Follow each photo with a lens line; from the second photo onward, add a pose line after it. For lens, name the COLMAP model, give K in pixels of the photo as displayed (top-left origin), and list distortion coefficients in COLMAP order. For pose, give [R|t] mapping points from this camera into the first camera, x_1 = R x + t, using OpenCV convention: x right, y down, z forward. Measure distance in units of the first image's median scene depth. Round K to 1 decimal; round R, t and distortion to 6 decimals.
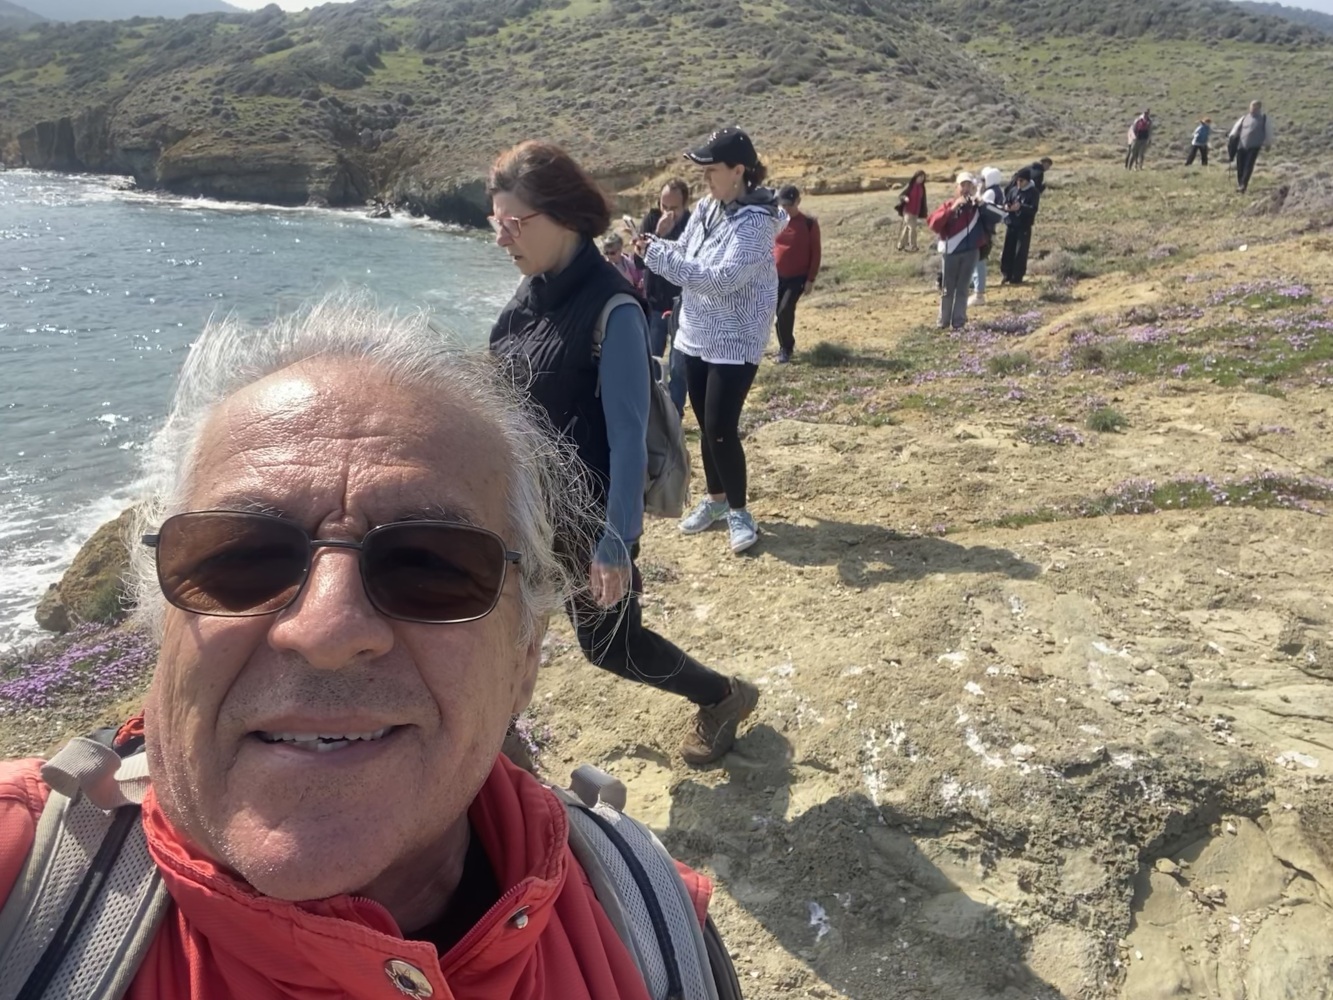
lens RADIAL K [[923.1, 0, 607.8], [0, 923.1, 468.4], [0, 0, 1]] dist [0.041535, -0.045626]
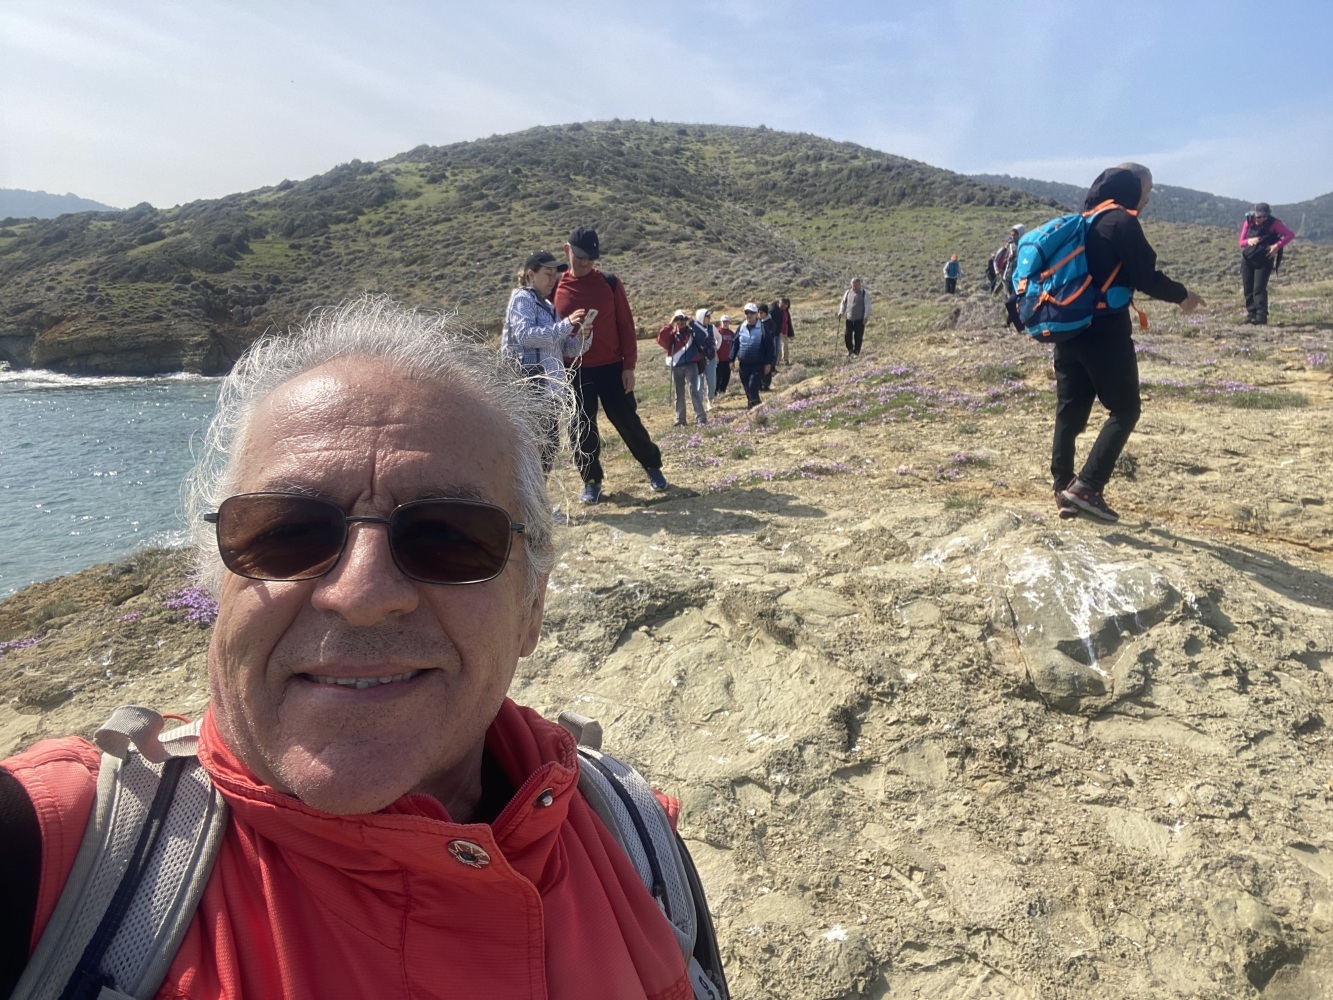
lens RADIAL K [[923.1, 0, 661.8], [0, 923.1, 501.7], [0, 0, 1]] dist [0.041535, -0.045626]
pose [[0.985530, -0.080051, 0.149407, 0.052762], [0.099996, 0.986307, -0.131146, 0.058447], [-0.136862, 0.144188, 0.980040, -0.117186]]
